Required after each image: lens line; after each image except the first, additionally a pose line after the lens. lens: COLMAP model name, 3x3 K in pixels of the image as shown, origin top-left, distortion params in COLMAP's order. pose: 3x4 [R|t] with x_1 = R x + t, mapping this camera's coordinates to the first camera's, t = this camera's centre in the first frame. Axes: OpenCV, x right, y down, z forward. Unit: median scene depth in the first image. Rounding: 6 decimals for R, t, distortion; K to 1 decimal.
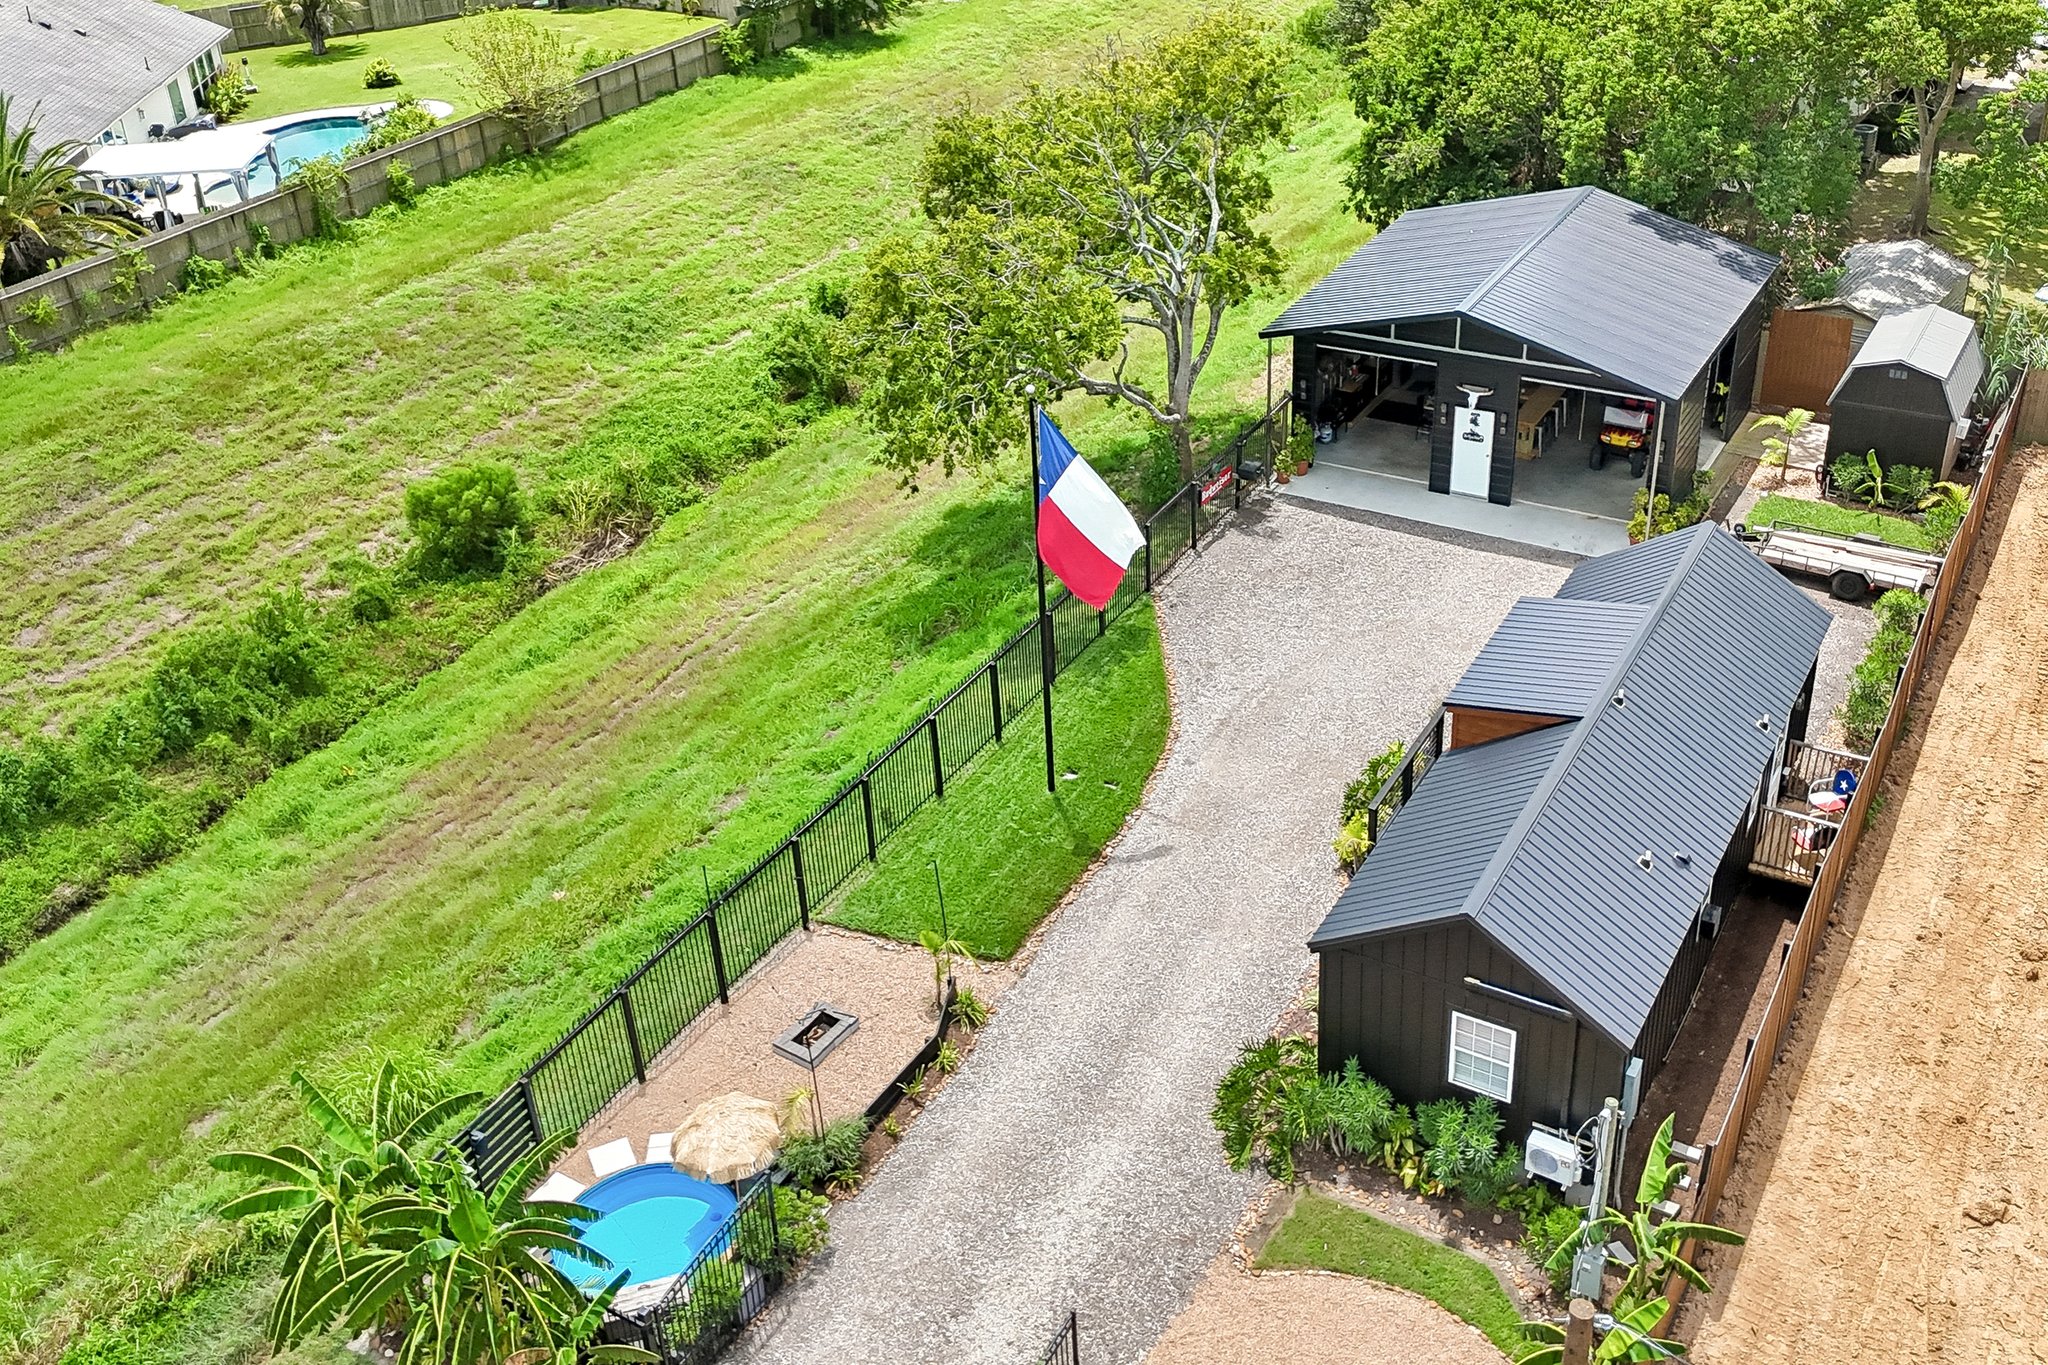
lens RADIAL K [[1954.2, 0, 1043.4], [0, 1954.2, 617.6], [0, 0, 1]] dist [0.031602, 0.000000]
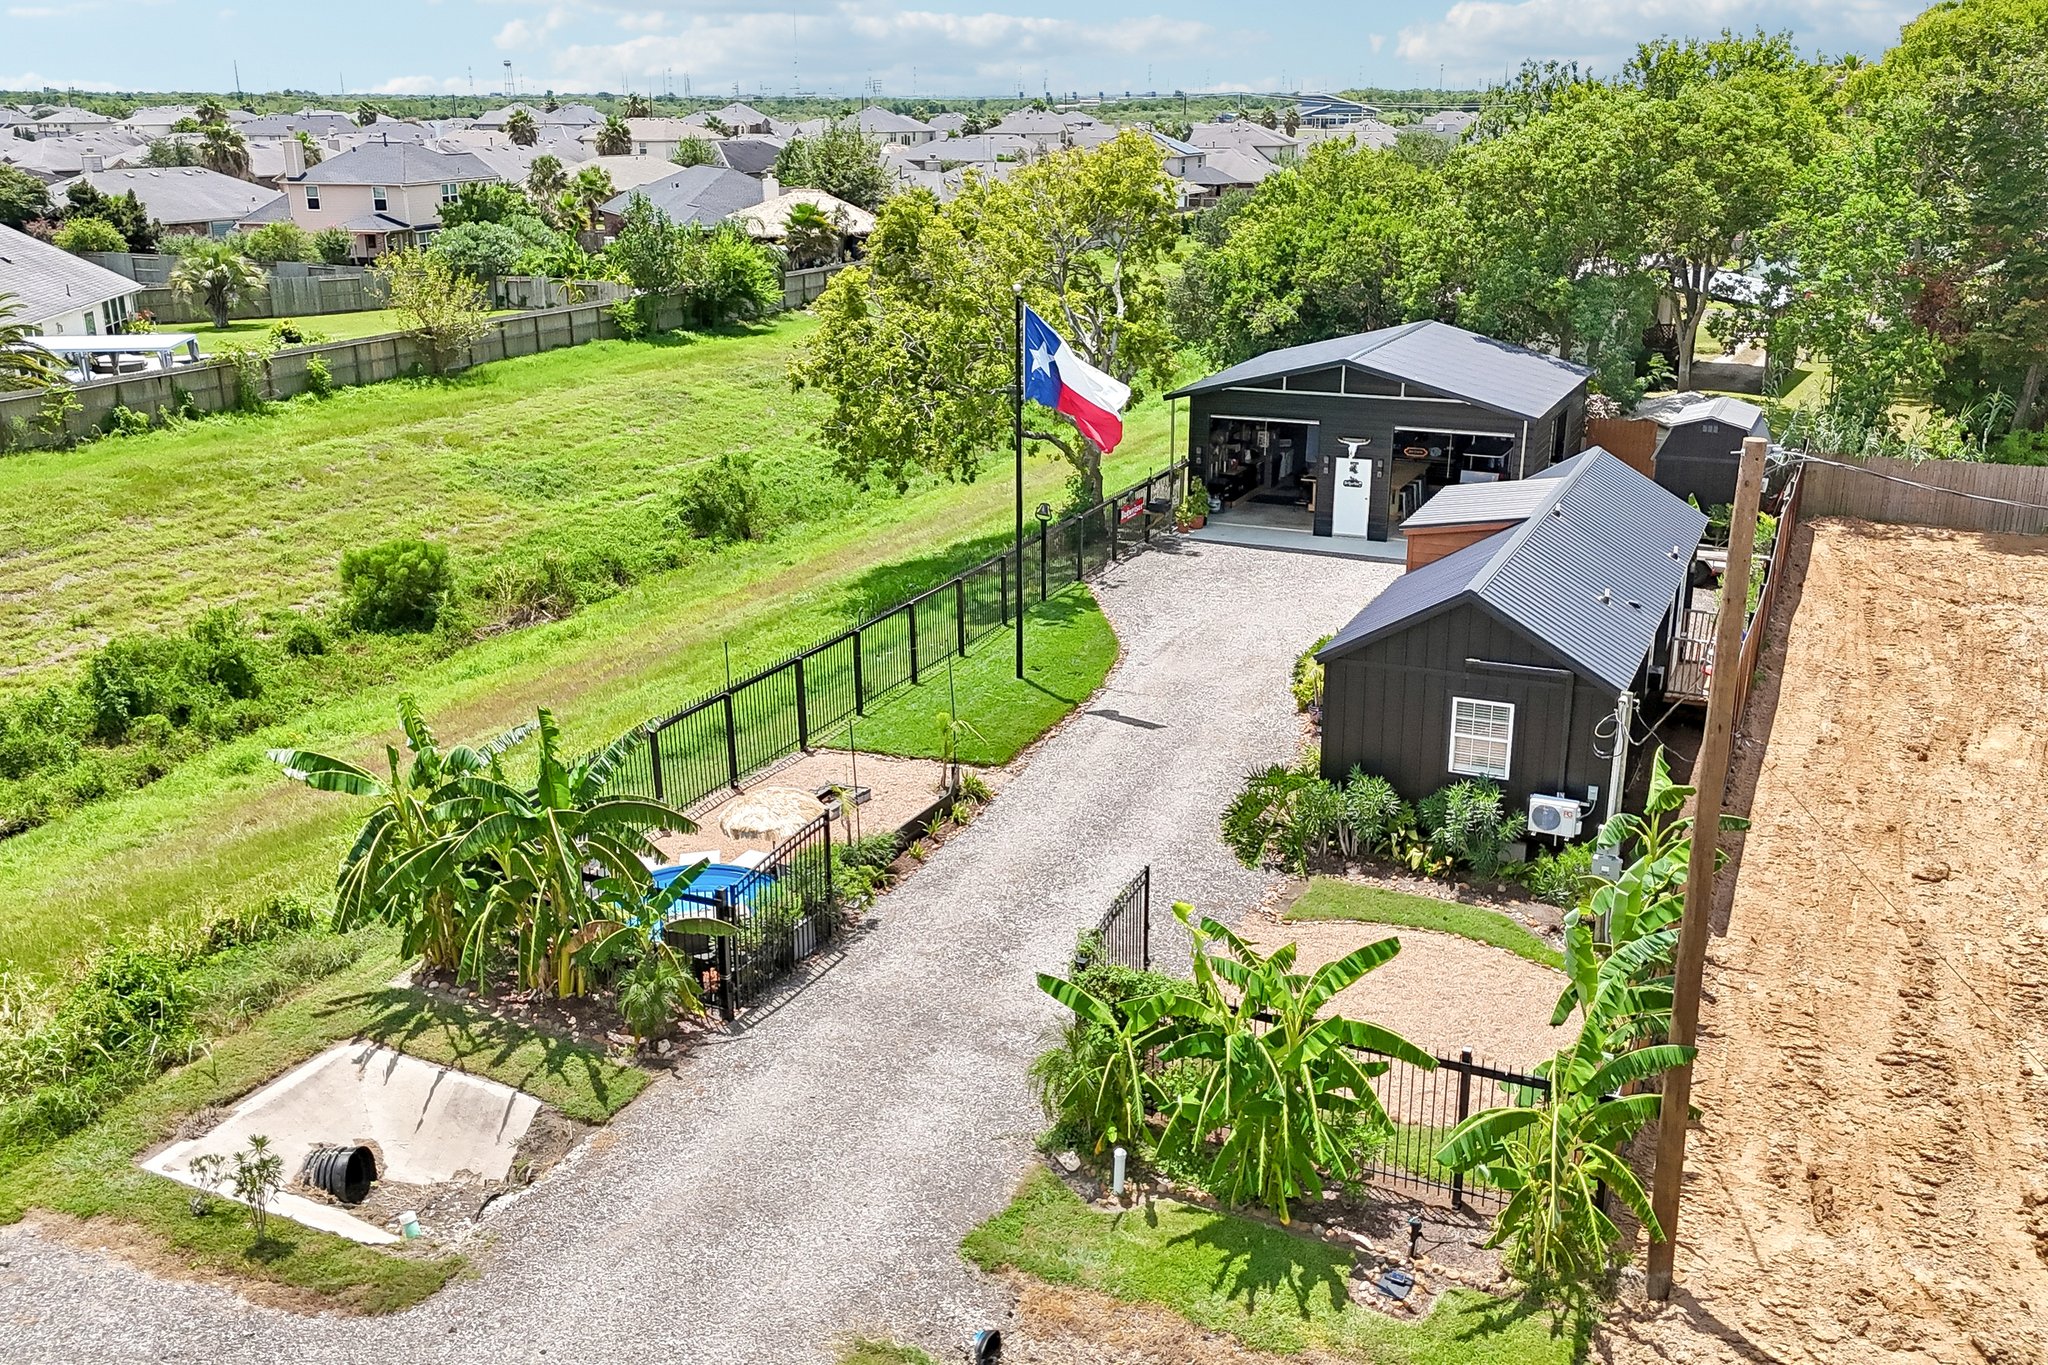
lens RADIAL K [[1824.3, 0, 1013.3], [0, 1824.3, 670.2], [0, 0, 1]] dist [0.077554, -0.102232]
pose [[0.992293, 0.040174, 0.117225, -0.093033], [-0.011962, 0.972627, -0.232065, 0.251693], [-0.123339, 0.228874, 0.965611, 0.019142]]
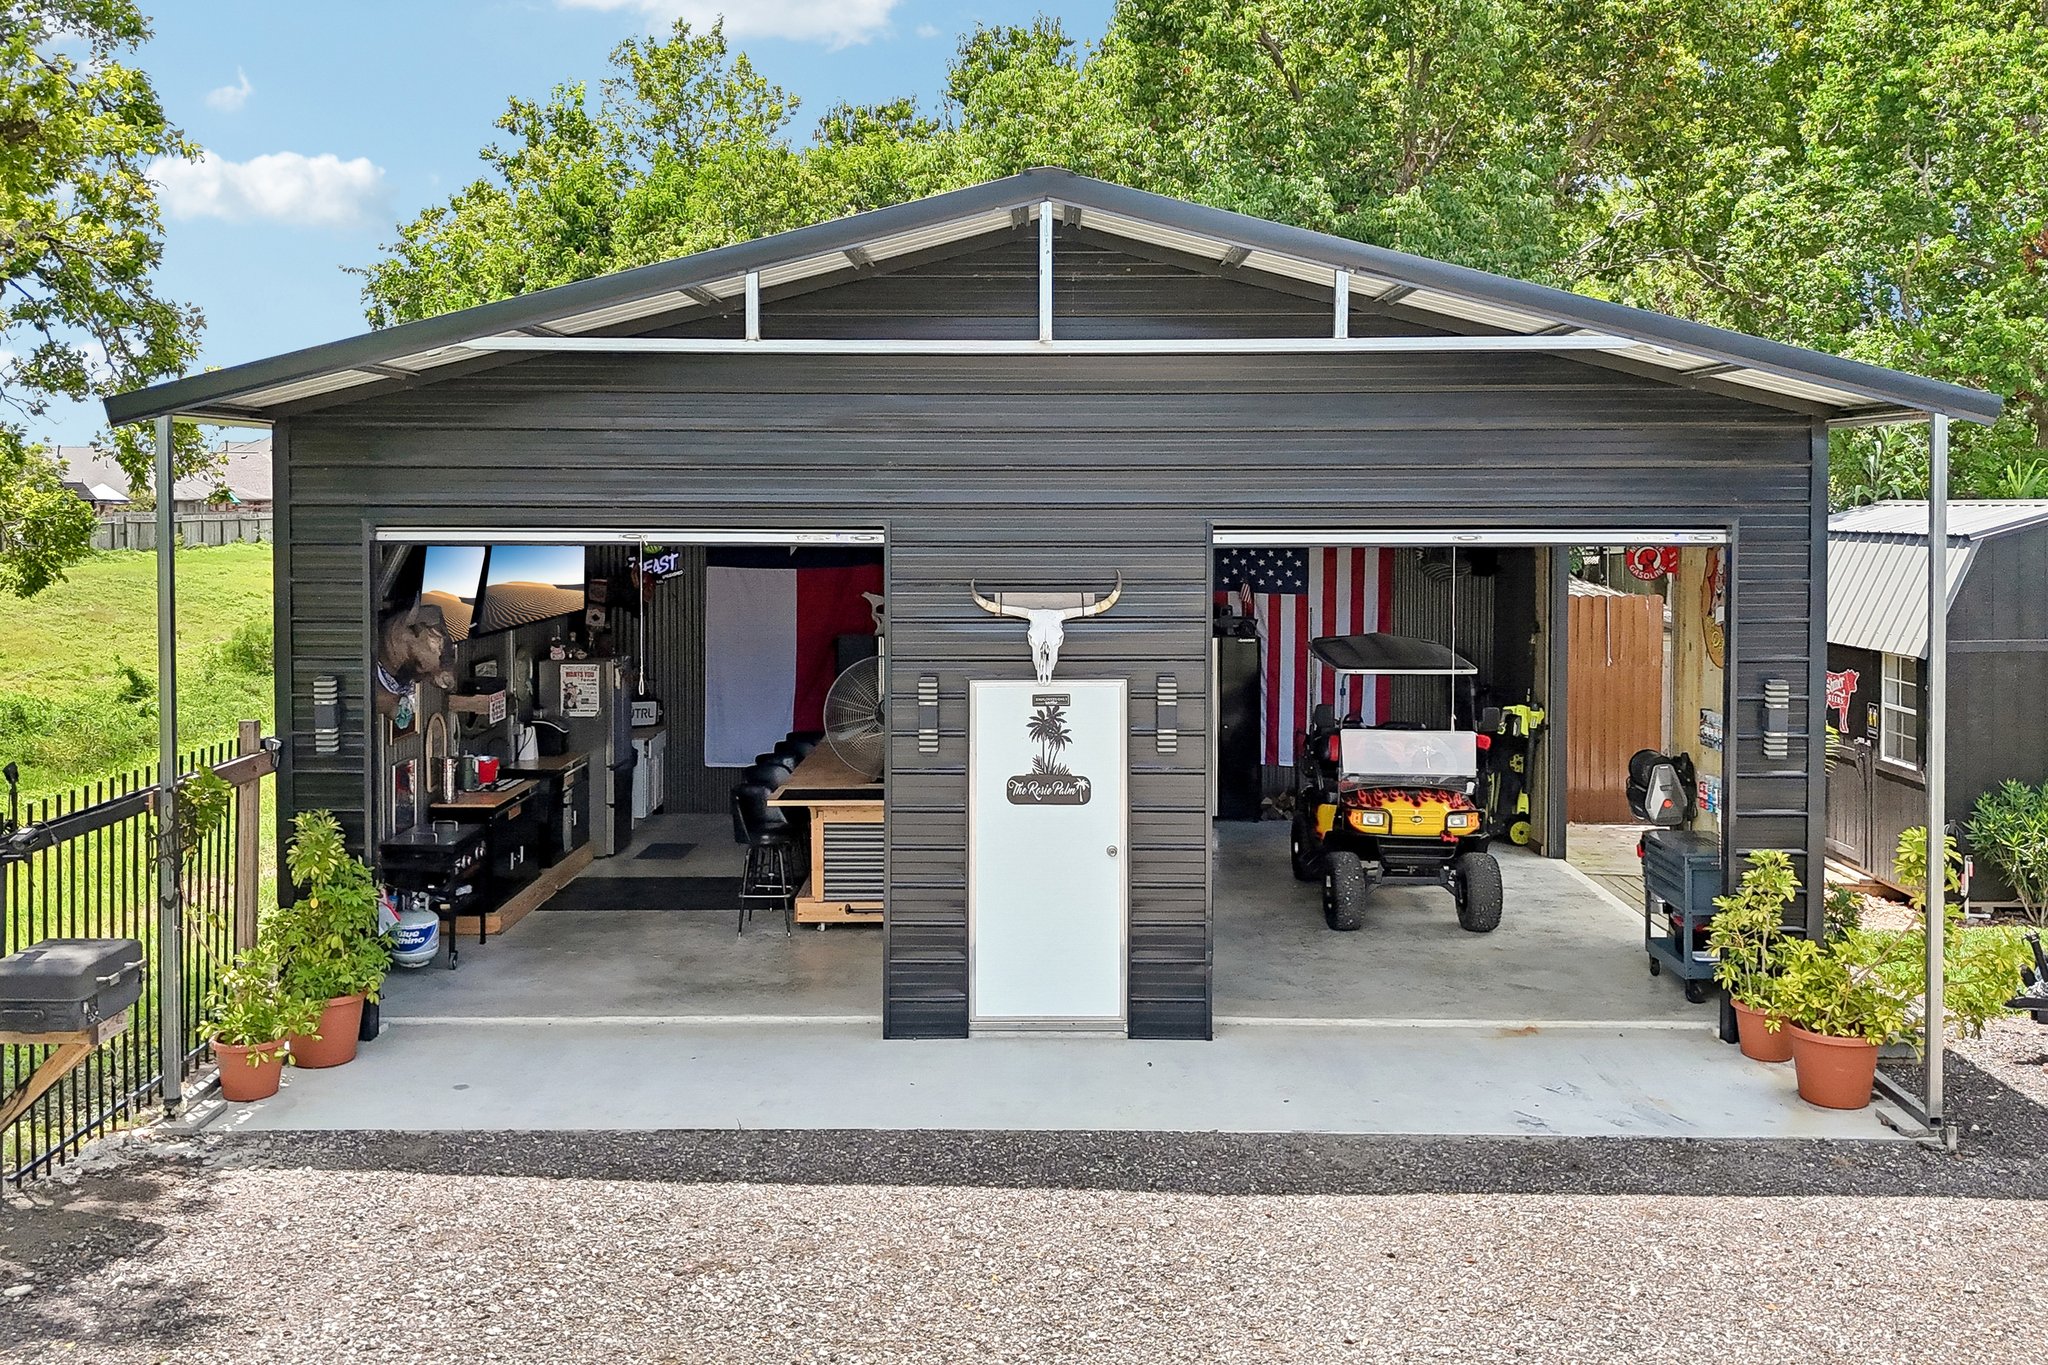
lens RADIAL K [[1682.5, 0, 1029.5], [0, 1682.5, 683.2], [0, 0, 1]] dist [0.015420, -0.008363]
pose [[0.845712, 0.033095, 0.532612, 0.094090], [0.206075, 0.900399, -0.383165, -0.019322], [-0.492244, 0.433805, 0.754658, 0.791293]]
